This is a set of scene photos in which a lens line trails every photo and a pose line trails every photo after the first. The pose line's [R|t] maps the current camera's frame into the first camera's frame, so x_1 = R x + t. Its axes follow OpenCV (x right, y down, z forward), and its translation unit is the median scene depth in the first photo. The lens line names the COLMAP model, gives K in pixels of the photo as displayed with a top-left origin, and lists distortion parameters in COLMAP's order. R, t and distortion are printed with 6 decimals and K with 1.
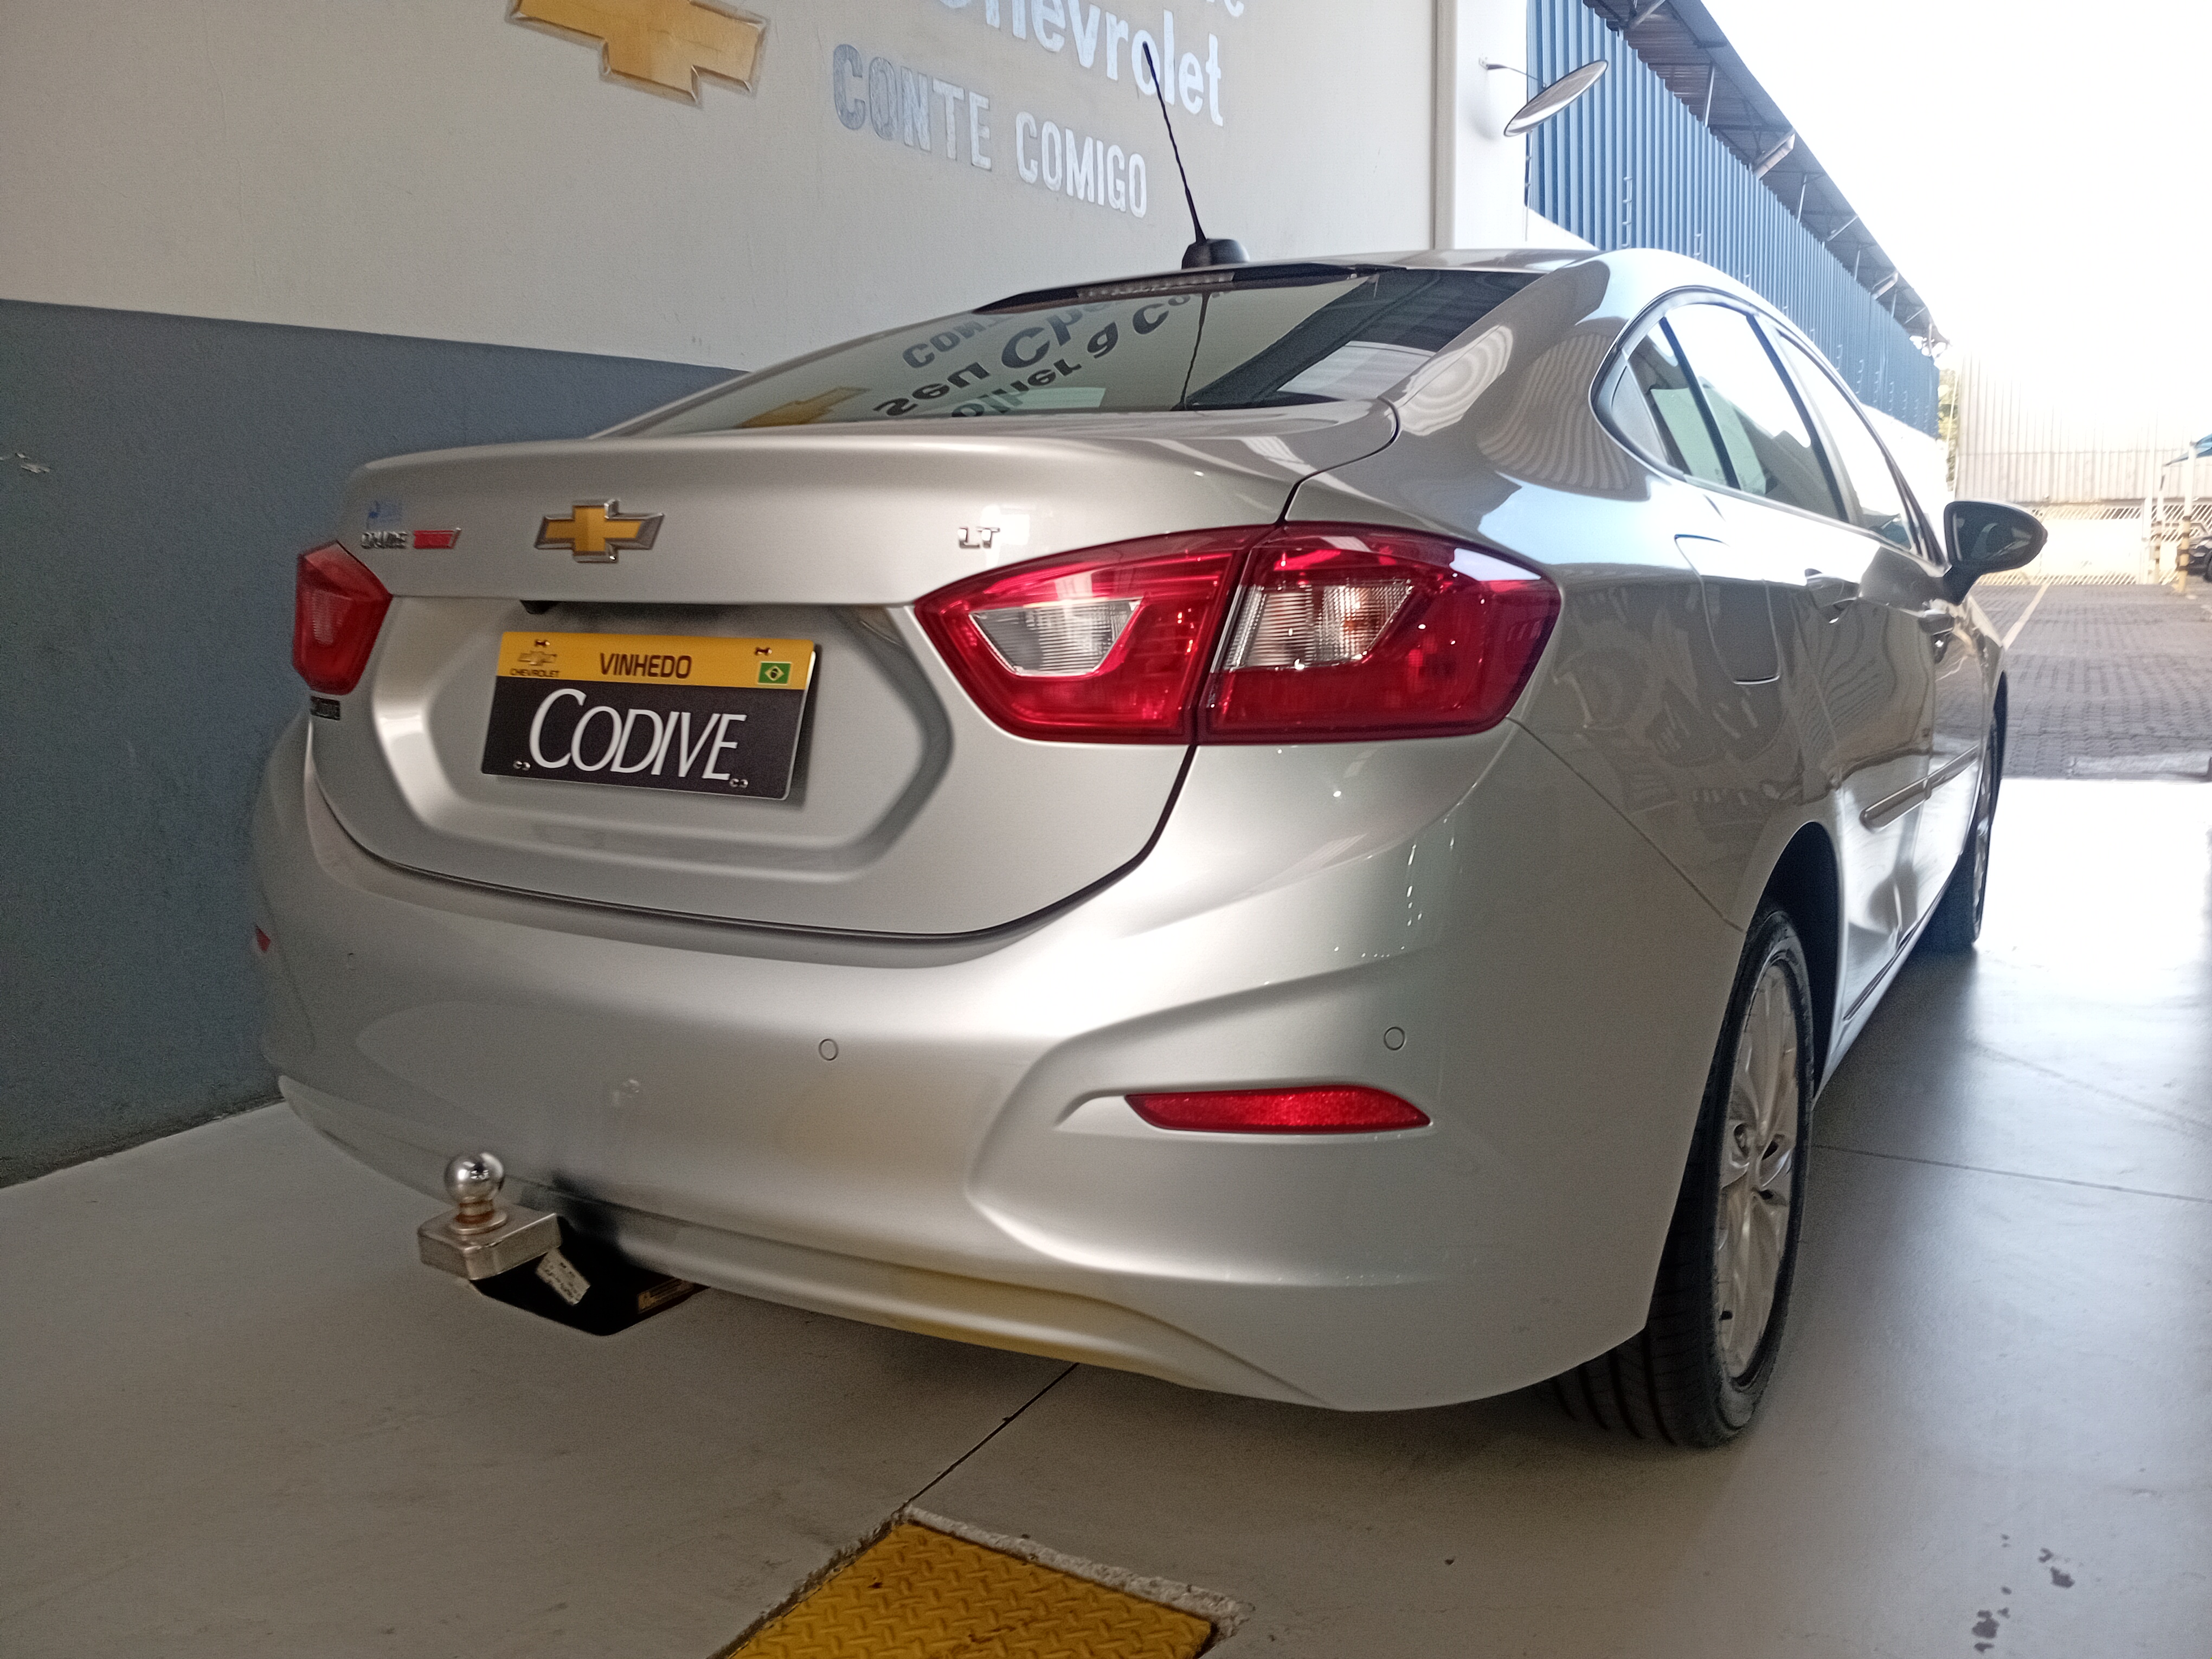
lens RADIAL K [[1677.7, 0, 1074.0], [0, 1677.7, 819.1], [0, 0, 1]] dist [0.047754, -0.119737]
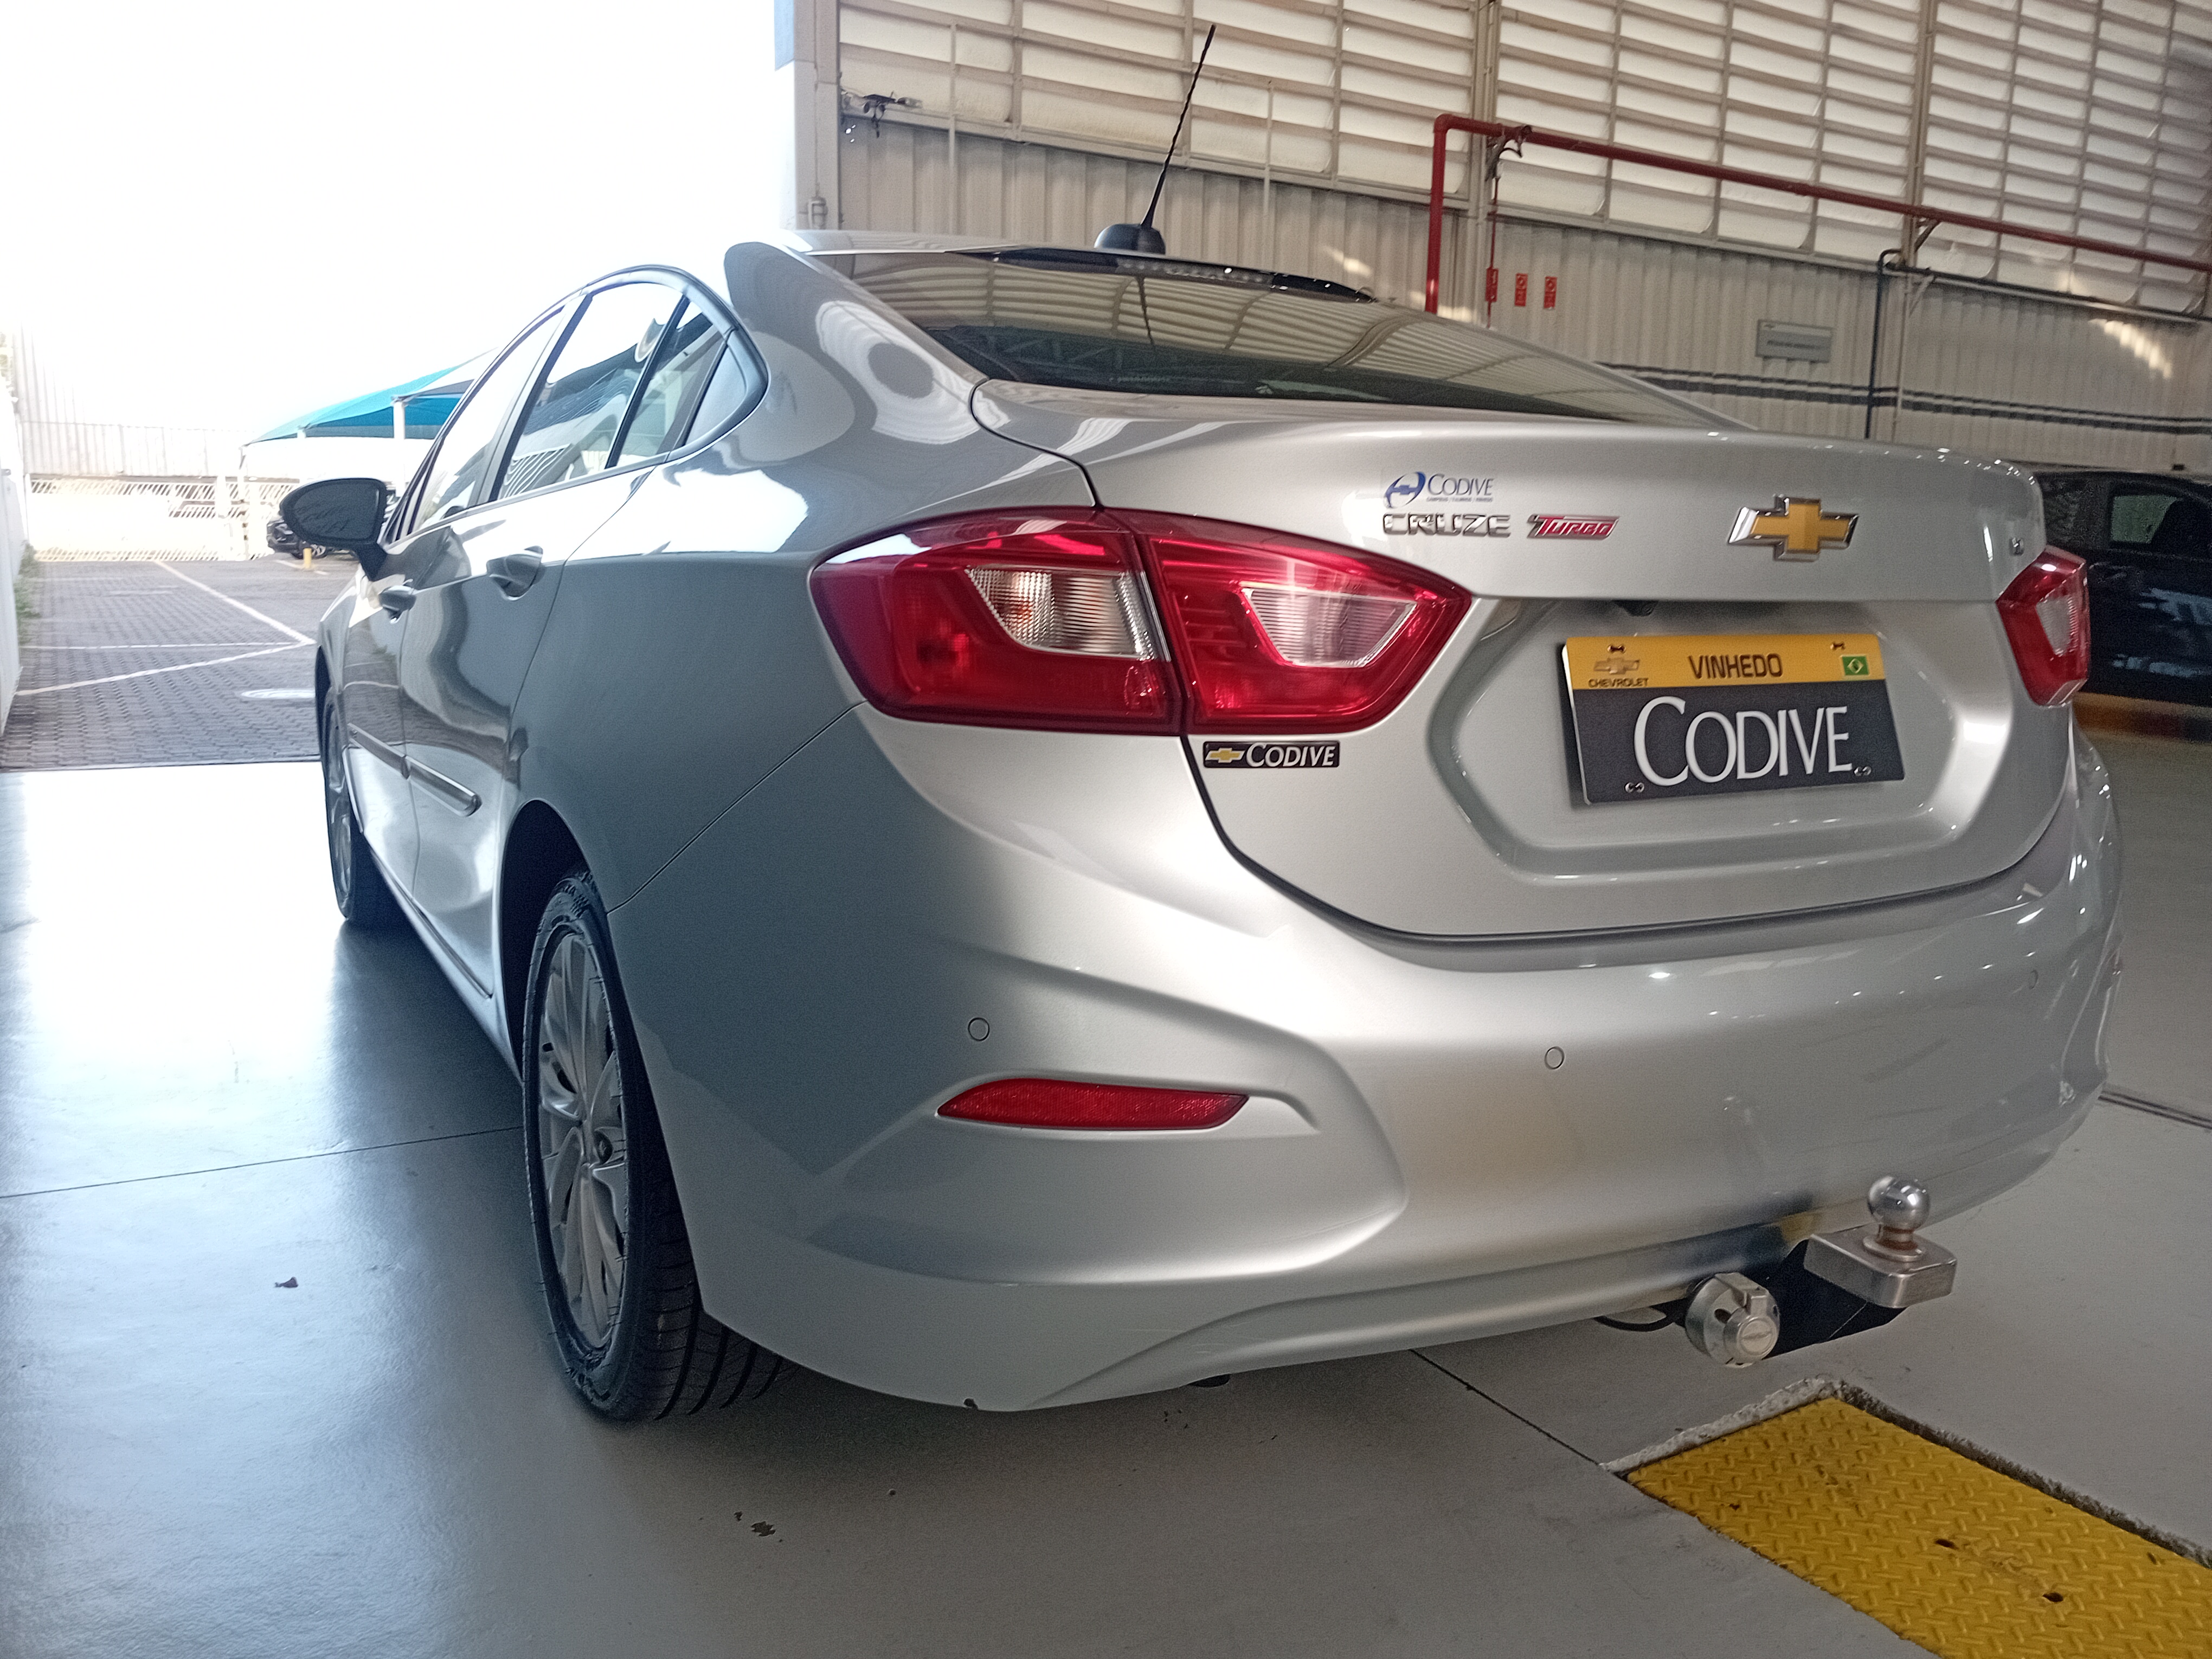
lens RADIAL K [[1695.3, 0, 1106.0], [0, 1695.3, 829.5], [0, 0, 1]] dist [0.111506, -0.229372]
pose [[0.486777, -0.125122, 0.864518, -1.298857], [0.109945, 0.990594, 0.081463, -0.118960], [-0.866579, 0.055395, 0.495955, 0.833409]]
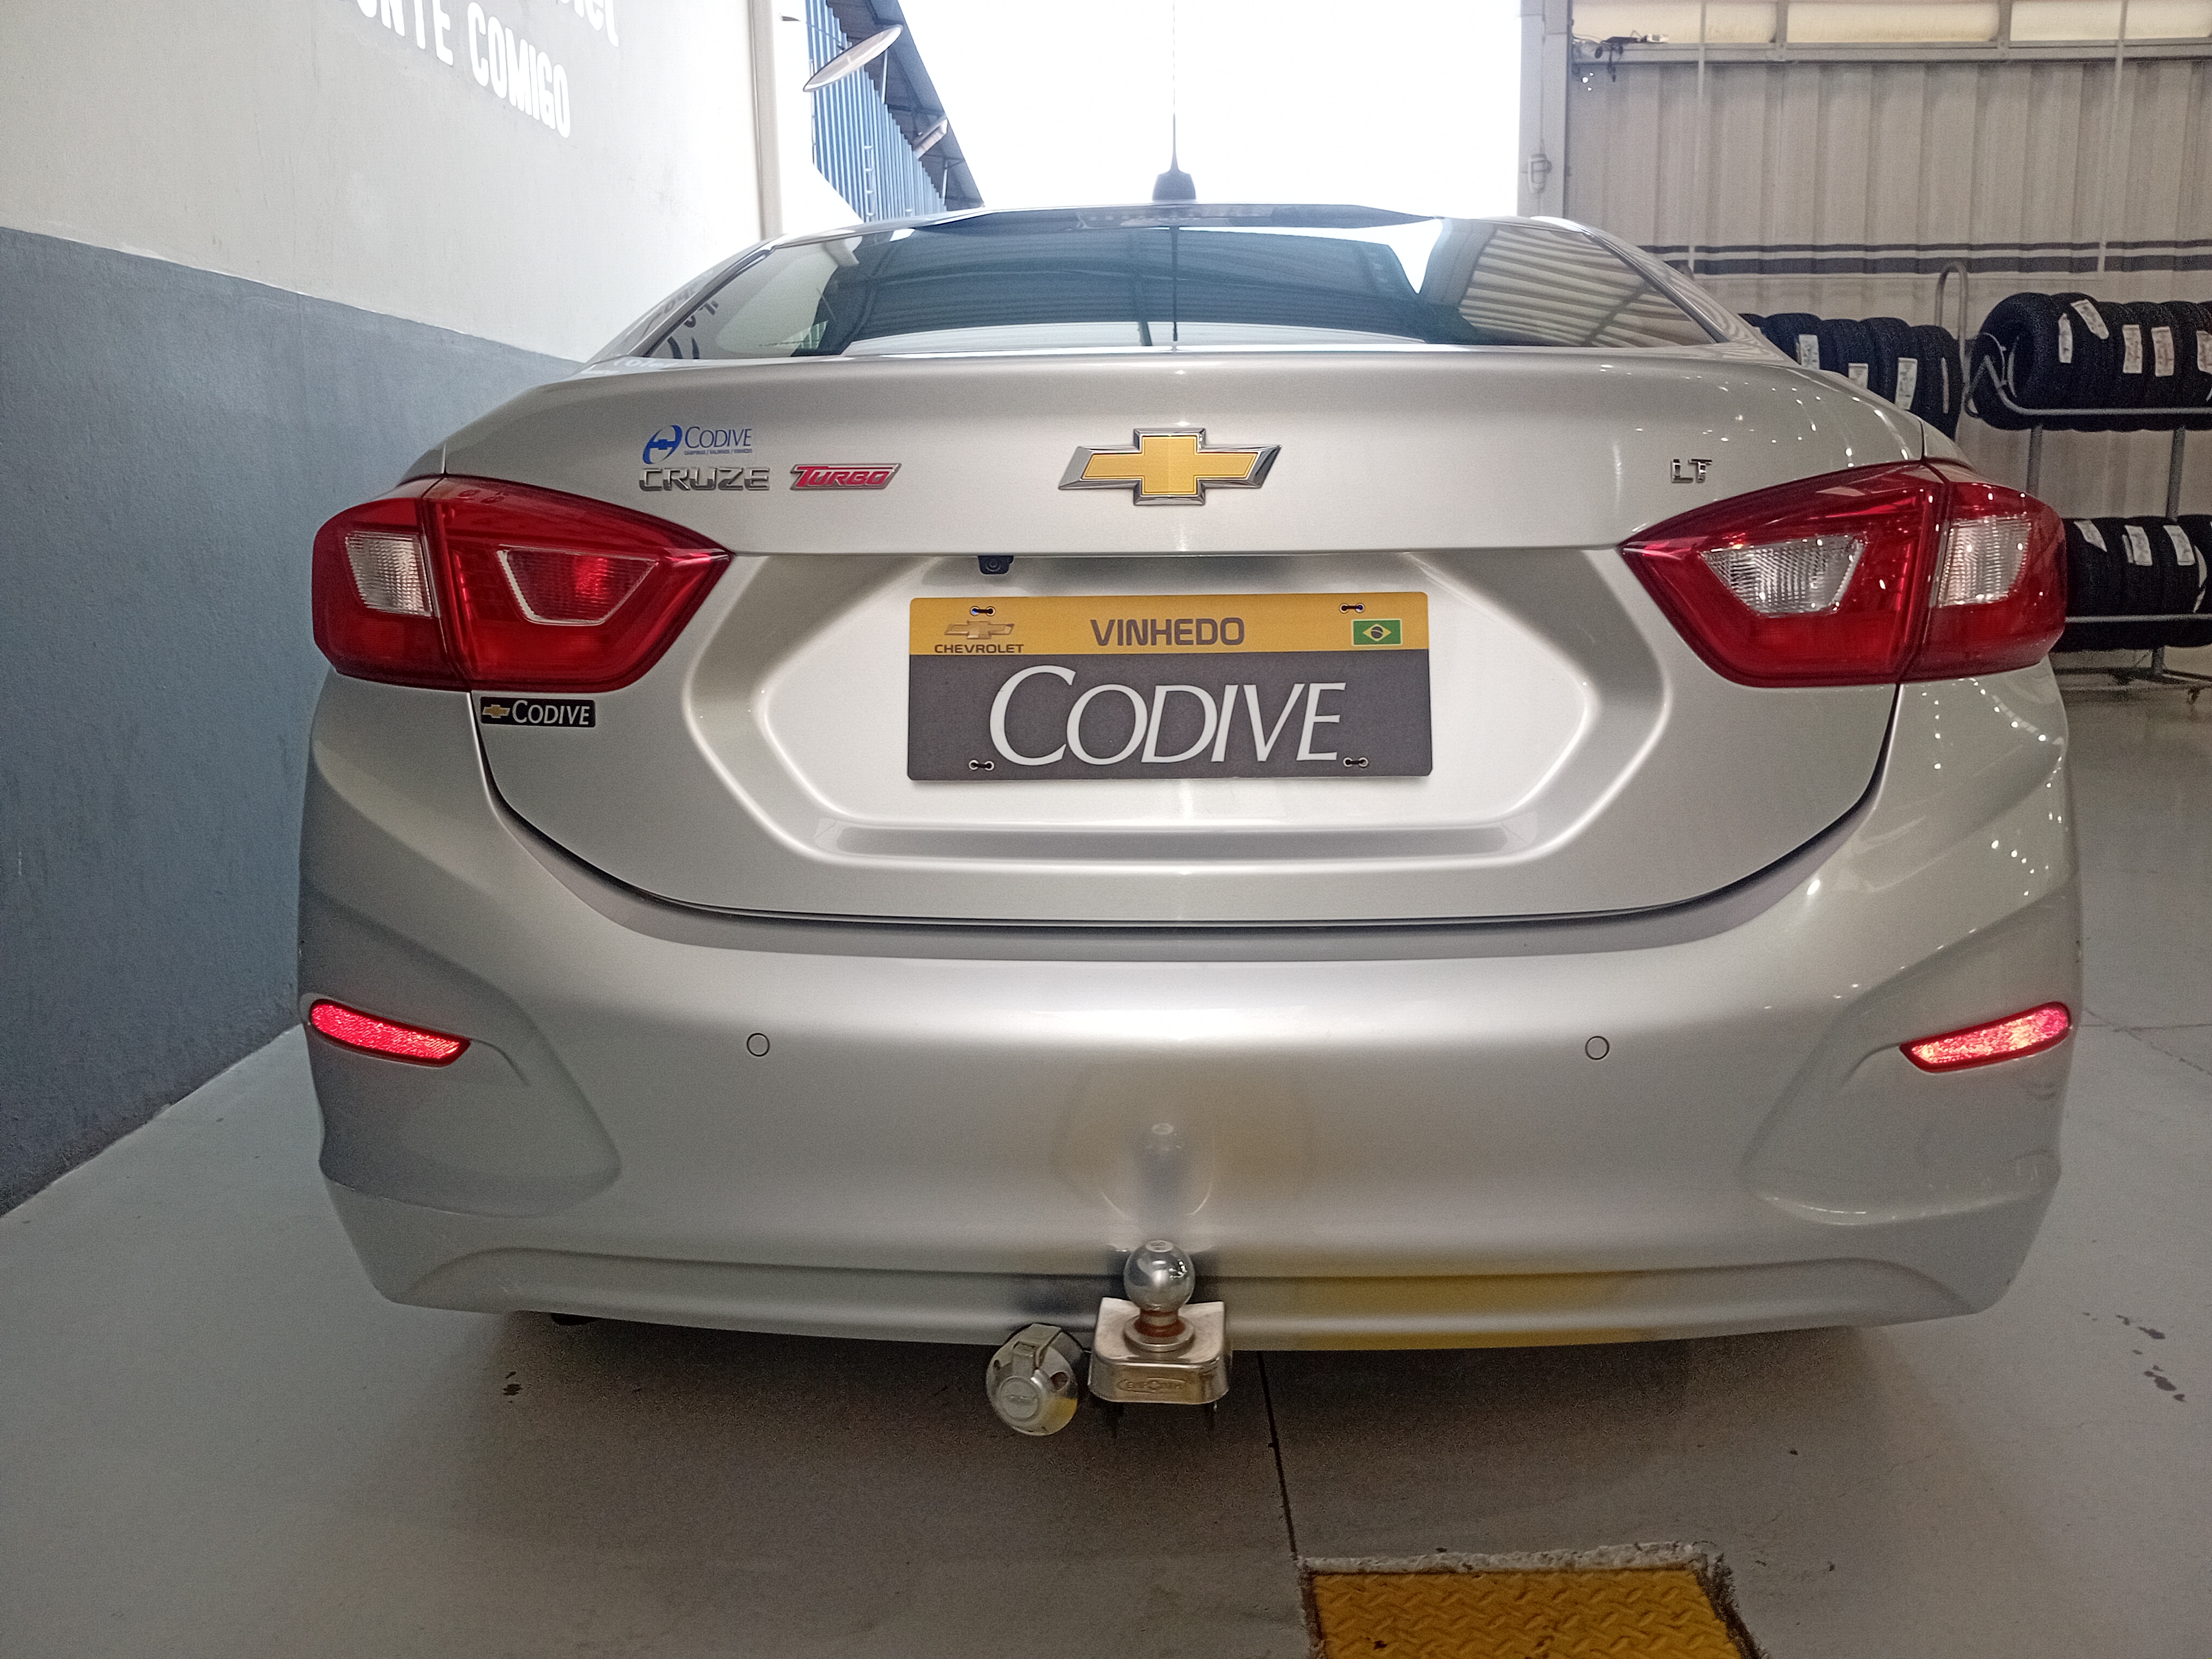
lens RADIAL K [[1695.3, 0, 1106.0], [0, 1695.3, 829.5], [0, 0, 1]] dist [0.111506, -0.229372]
pose [[0.872196, -0.090305, 0.480749, -0.694610], [0.080639, 0.995909, 0.040776, -0.031155], [-0.482465, 0.003203, 0.875910, 0.283868]]
